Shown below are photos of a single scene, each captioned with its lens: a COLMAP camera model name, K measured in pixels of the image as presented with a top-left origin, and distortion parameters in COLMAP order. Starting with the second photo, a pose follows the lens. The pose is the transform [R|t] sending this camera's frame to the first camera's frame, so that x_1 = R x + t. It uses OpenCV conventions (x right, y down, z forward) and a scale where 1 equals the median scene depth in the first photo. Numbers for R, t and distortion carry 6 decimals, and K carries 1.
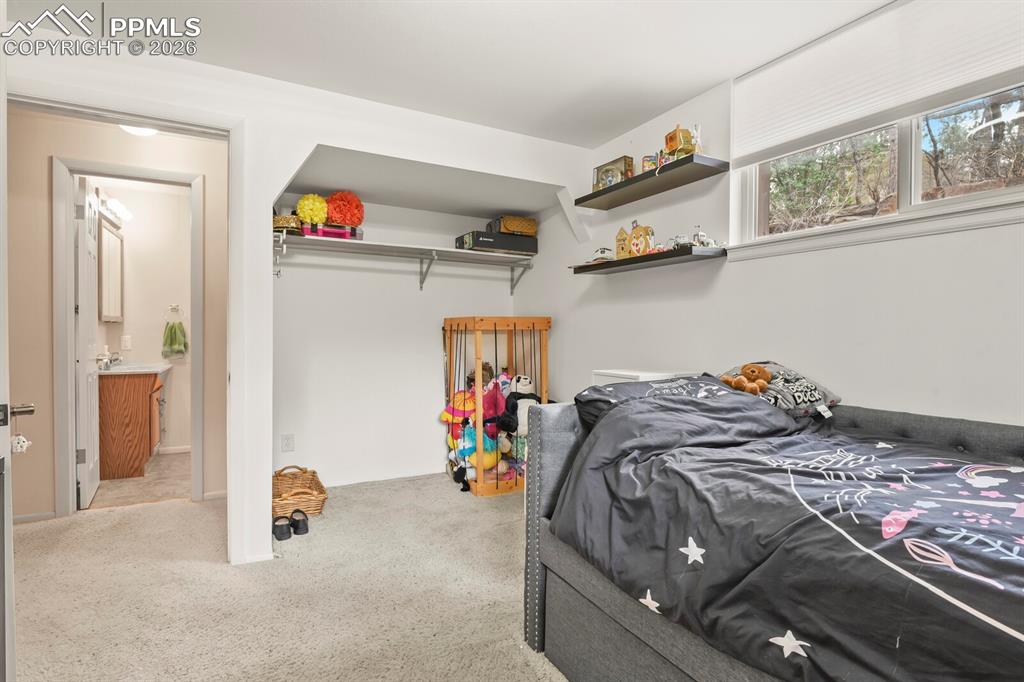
lens RADIAL K [[497.1, 0, 512.2], [0, 497.1, 339.2], [0, 0, 1]] dist [-0.009638, -0.002275]
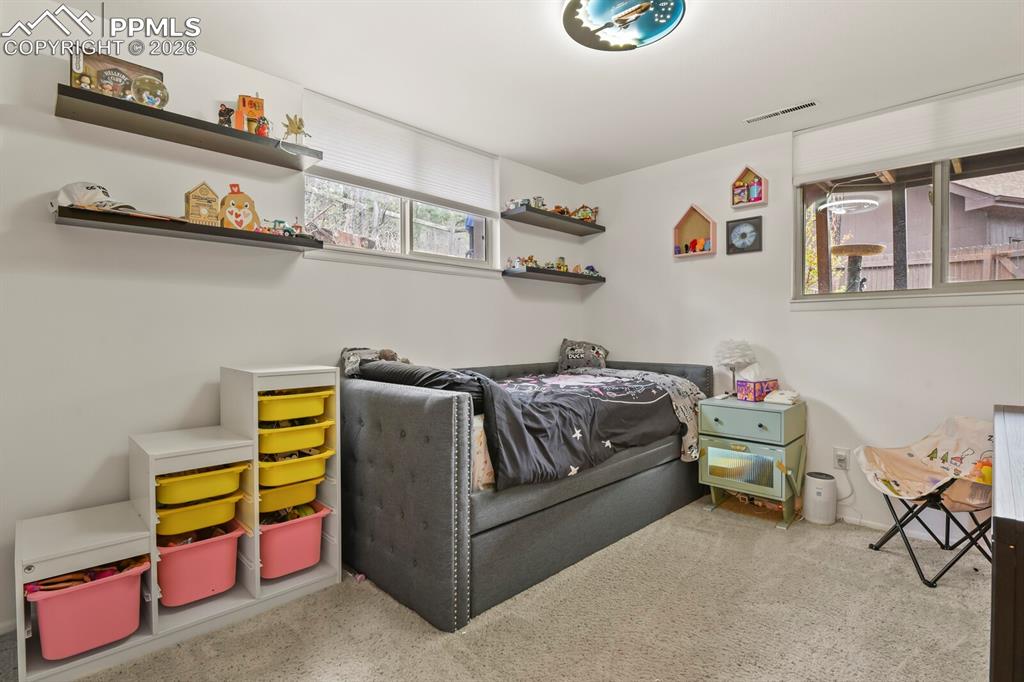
lens RADIAL K [[497.1, 0, 513.1], [0, 497.1, 336.7], [0, 0, 1]] dist [-0.009638, -0.002275]
pose [[-0.275110, -0.024074, 0.961111, -0.663466], [0.003322, 0.999657, 0.025991, -0.010177], [-0.961407, 0.010343, -0.274936, 0.795398]]
